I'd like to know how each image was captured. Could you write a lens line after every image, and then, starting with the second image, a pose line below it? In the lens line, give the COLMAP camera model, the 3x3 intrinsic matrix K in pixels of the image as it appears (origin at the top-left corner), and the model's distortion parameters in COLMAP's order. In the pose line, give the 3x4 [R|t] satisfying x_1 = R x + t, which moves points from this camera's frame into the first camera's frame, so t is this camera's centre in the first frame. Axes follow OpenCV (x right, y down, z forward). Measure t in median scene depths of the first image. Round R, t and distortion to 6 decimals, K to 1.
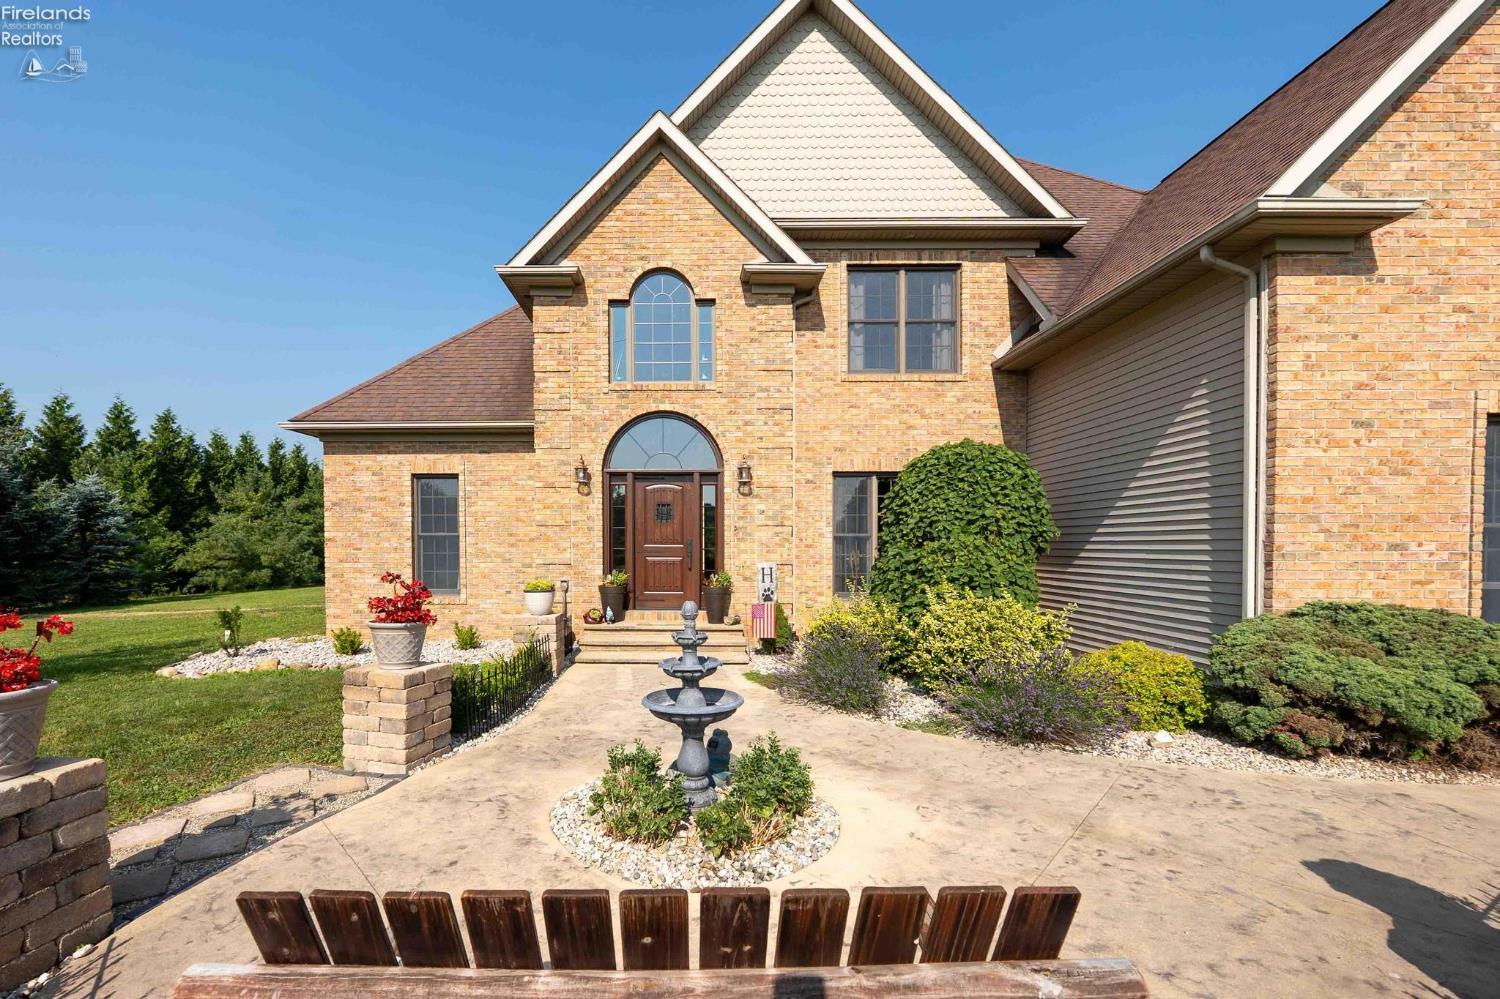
lens RADIAL K [[646.4, 0, 683.4], [0, 646.4, 540.7], [0, 0, 1]] dist [-0.003717, -0.000077]
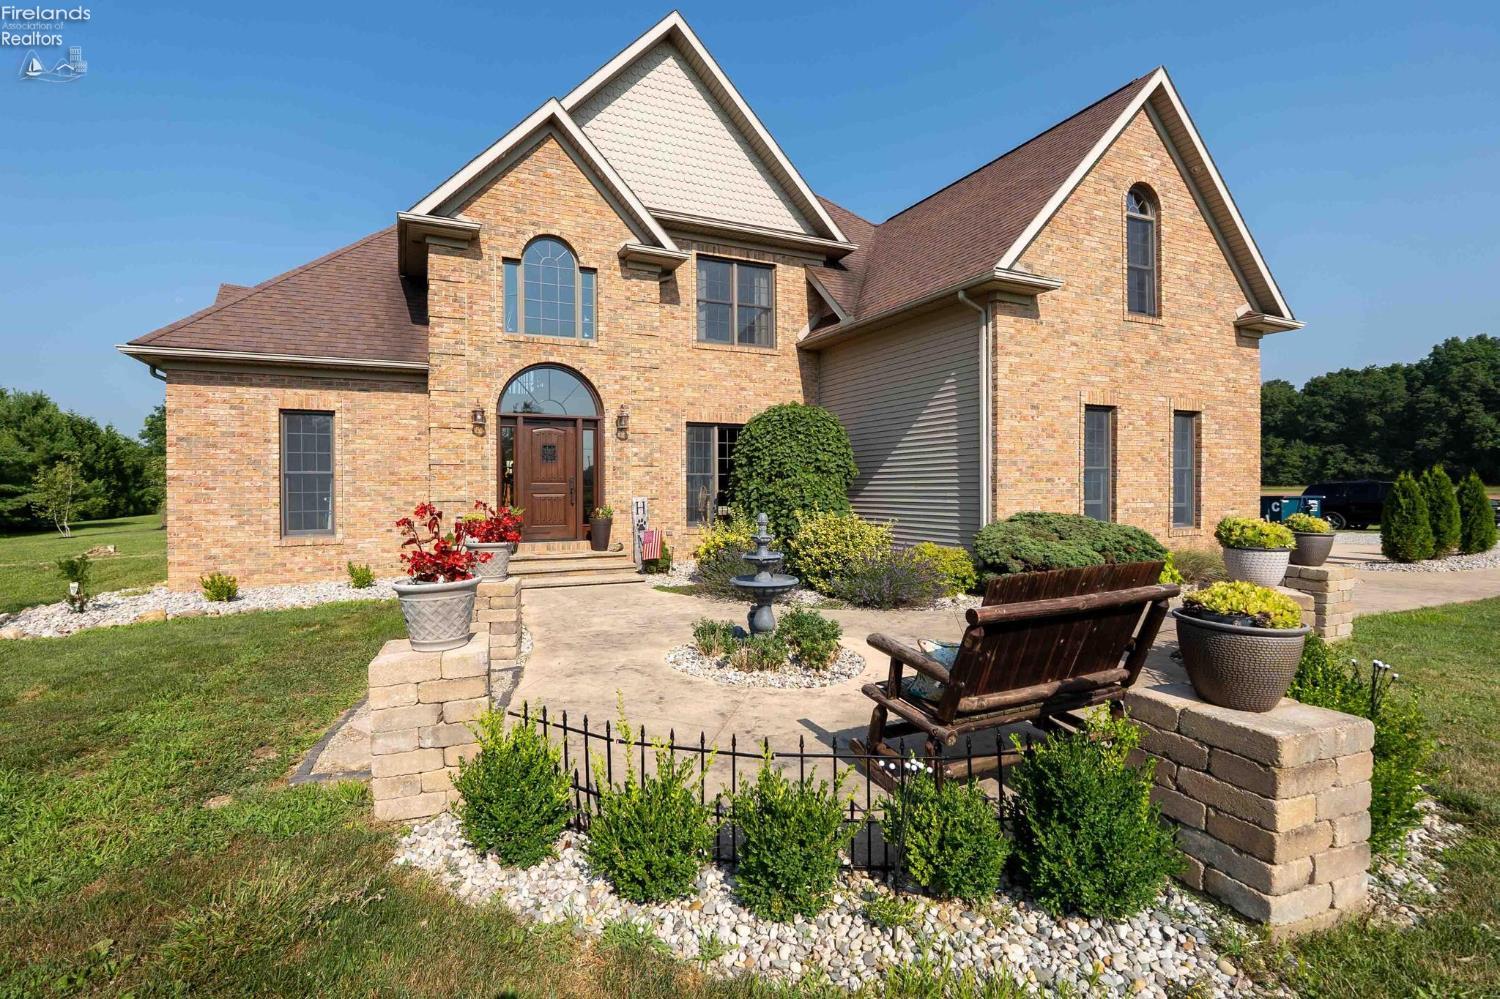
lens RADIAL K [[646.4, 0, 663.1], [0, 646.4, 474.1], [0, 0, 1]] dist [-0.003717, -0.000077]
pose [[0.920117, 0.002154, 0.391638, -0.291838], [0.003882, 0.999886, -0.014619, 0.008875], [-0.391624, 0.014972, 0.920003, -0.099820]]
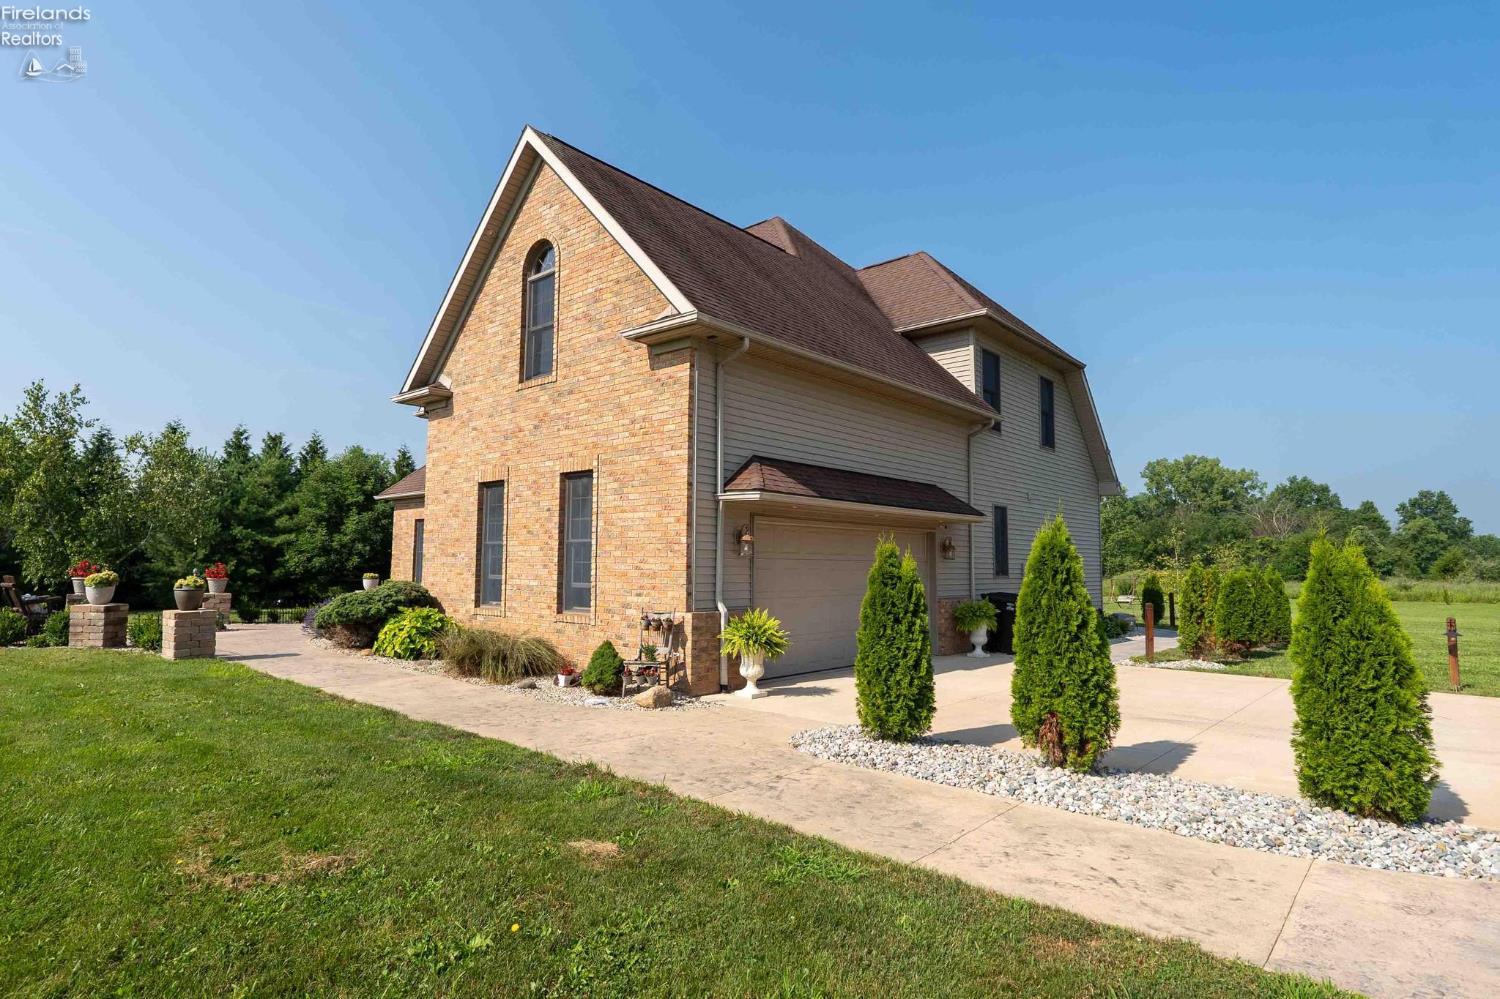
lens RADIAL K [[783.0, 0, 707.5], [0, 783.0, 468.7], [0, 0, 1]] dist [0.003172, -0.000469]
pose [[0.750622, -0.073458, -0.656635, 1.873873], [-0.005698, 0.993044, -0.117606, 0.014435], [0.660707, 0.092020, 0.744982, -0.149202]]
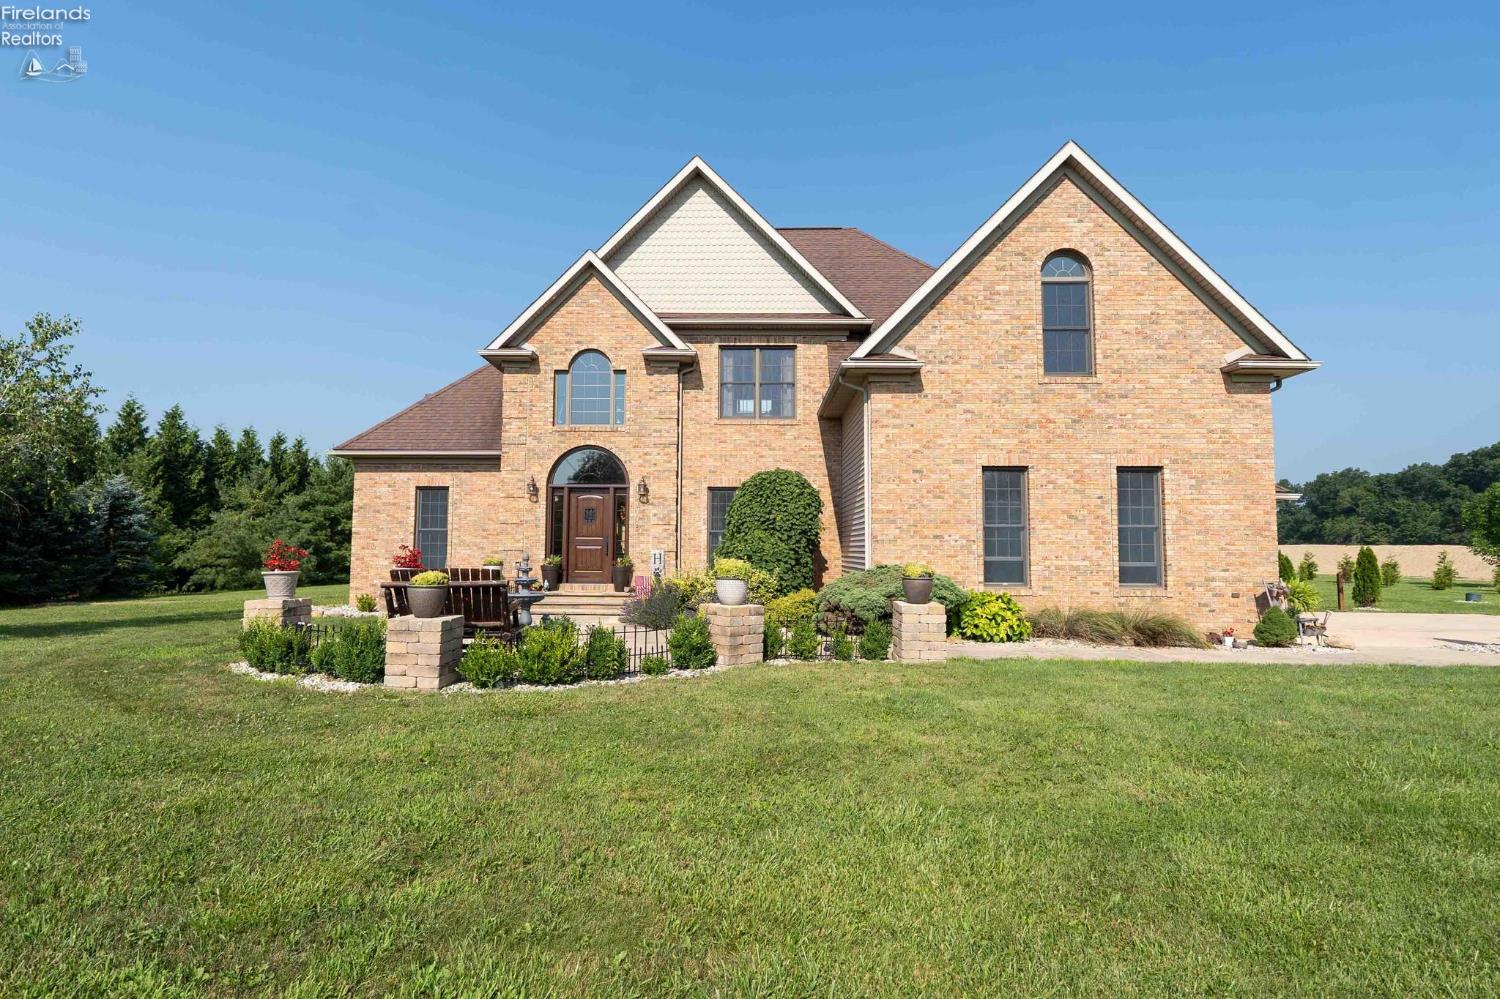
lens RADIAL K [[783.0, 0, 730.3], [0, 783.0, 465.7], [0, 0, 1]] dist [0.003172, -0.000469]
pose [[0.999866, 0.004394, -0.015777, 0.315710], [-0.005961, 0.994900, -0.100692, 0.021379], [0.015254, 0.100773, 0.994793, -0.751255]]
